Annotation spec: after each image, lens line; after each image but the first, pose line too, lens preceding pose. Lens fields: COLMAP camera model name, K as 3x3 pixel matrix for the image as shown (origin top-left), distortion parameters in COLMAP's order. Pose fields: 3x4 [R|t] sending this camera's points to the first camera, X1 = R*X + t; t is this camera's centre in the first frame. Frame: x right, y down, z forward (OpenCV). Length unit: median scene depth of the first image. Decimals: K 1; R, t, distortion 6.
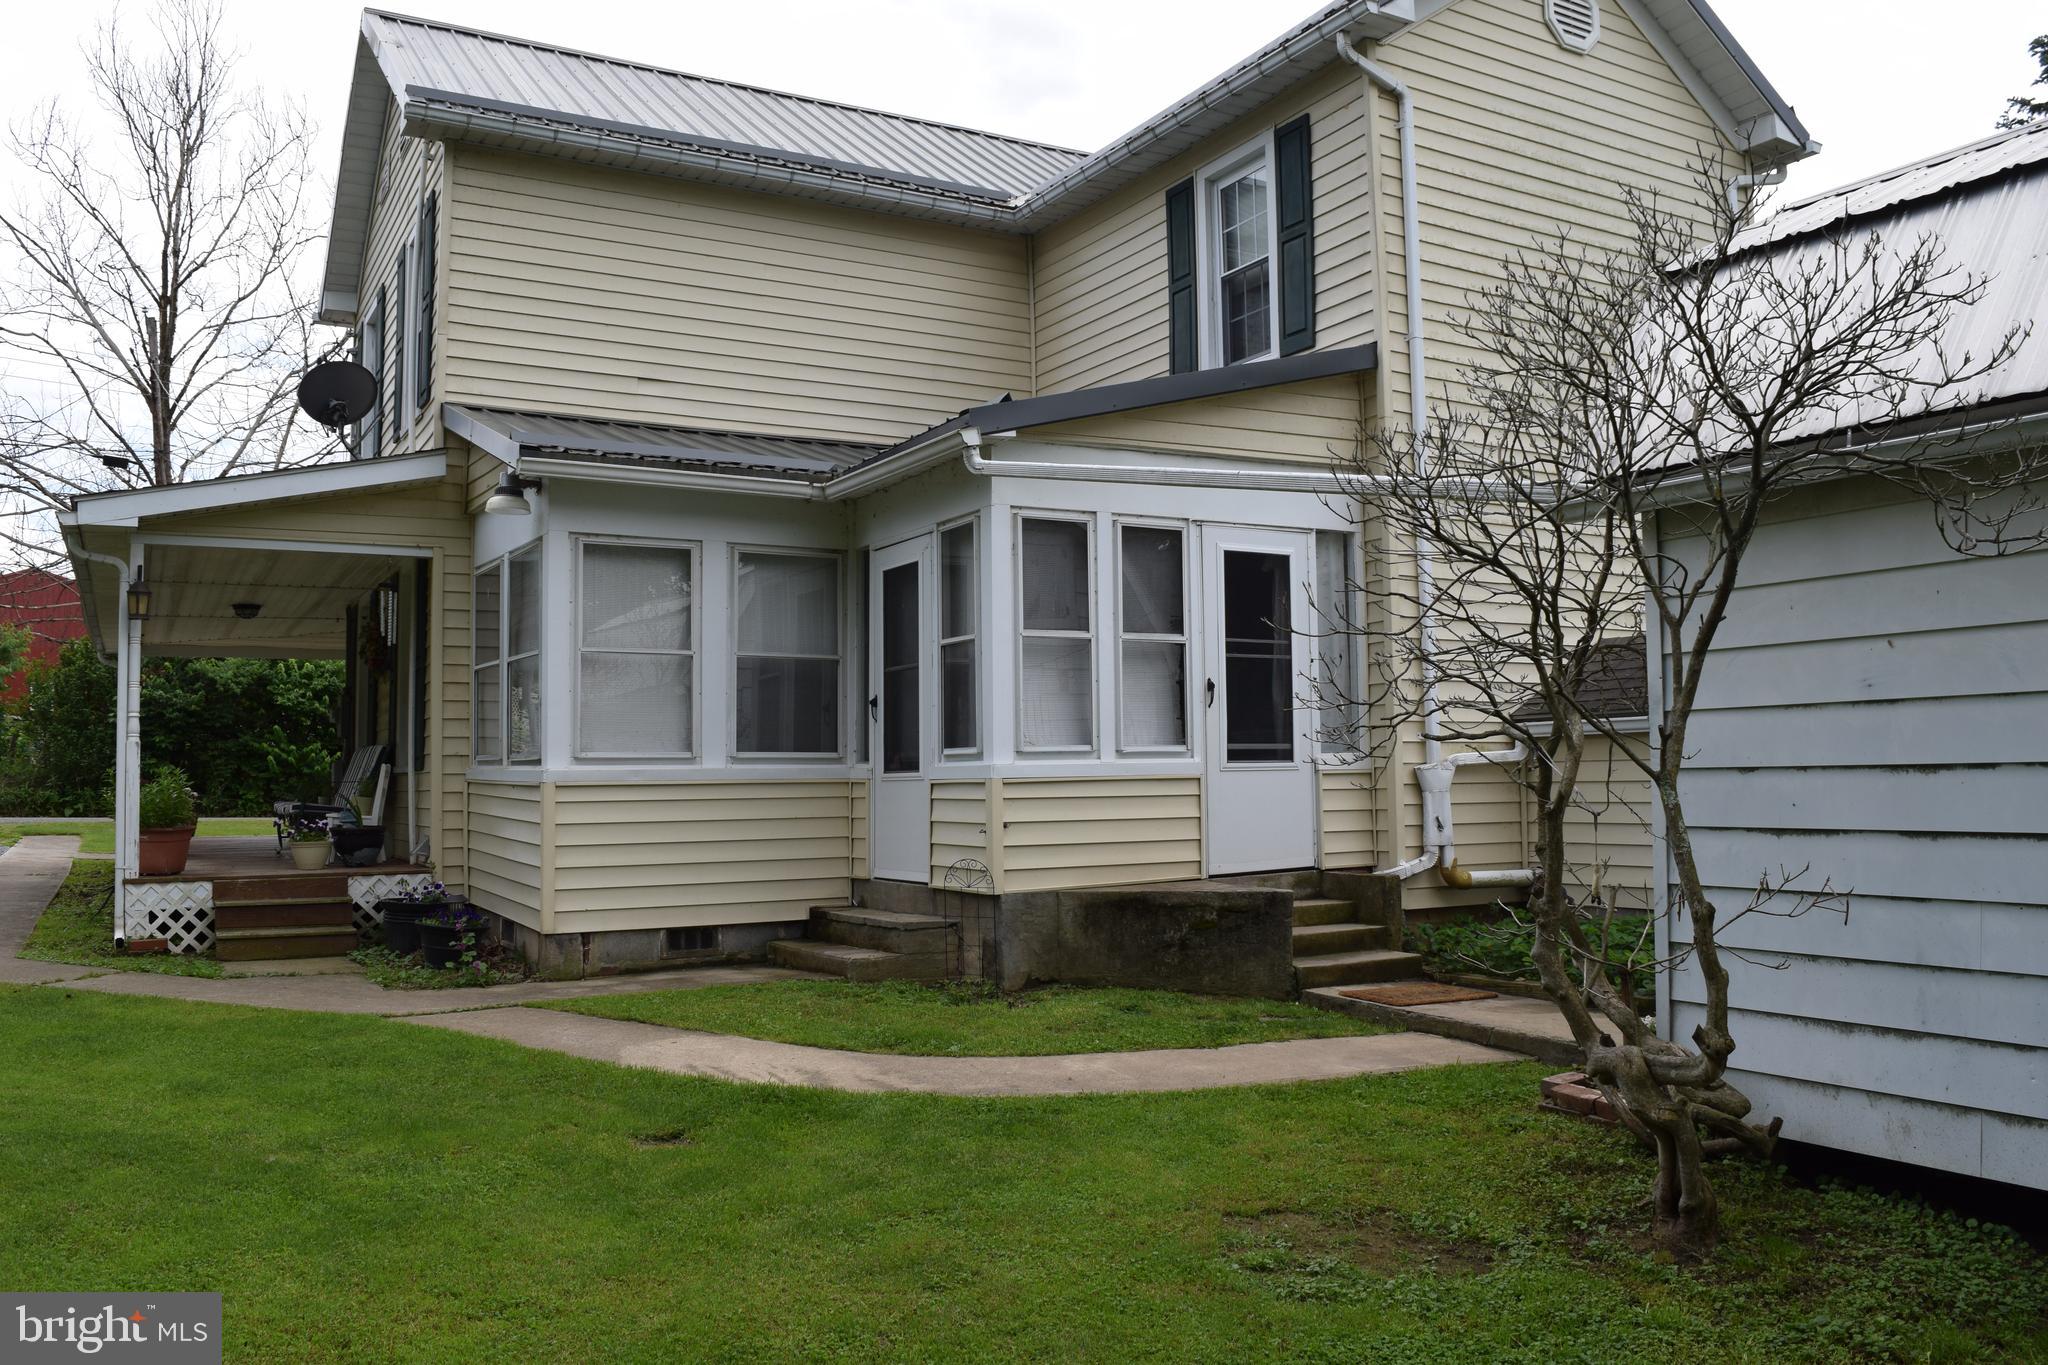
lens RADIAL K [[1622.7, 0, 1021.5], [0, 1622.7, 681.9], [0, 0, 1]] dist [-0.090056, 0.017146]
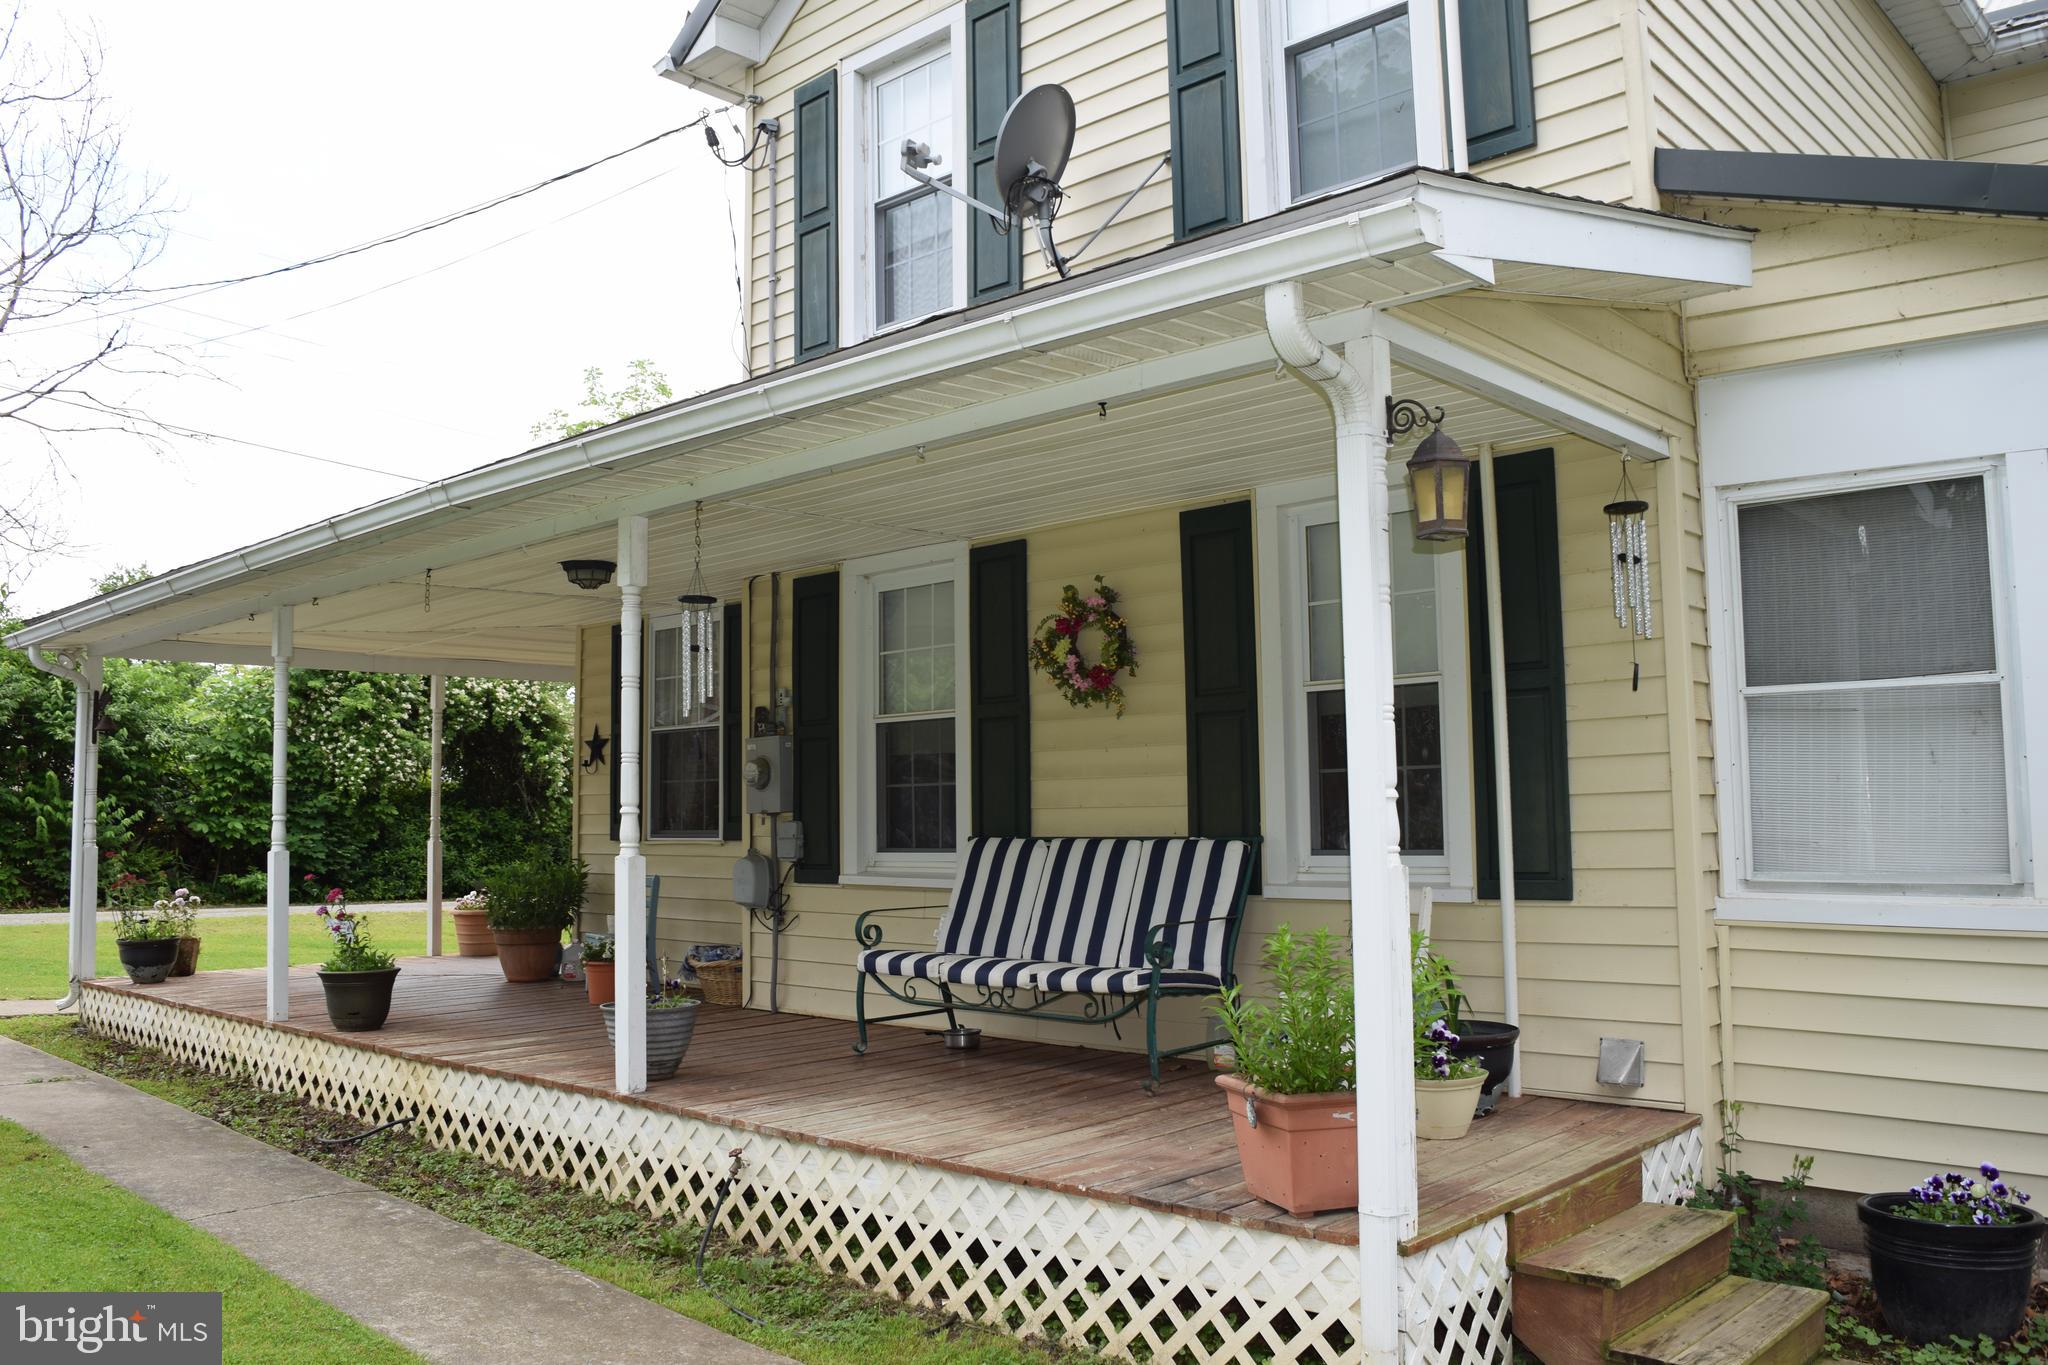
lens RADIAL K [[1622.7, 0, 1024.5], [0, 1622.7, 681.7], [0, 0, 1]] dist [-0.090056, 0.017146]
pose [[0.959299, 0.020757, 0.281629, -0.725063], [-0.014438, 0.999596, -0.024493, -0.001435], [-0.282024, 0.019430, 0.959211, 0.666694]]
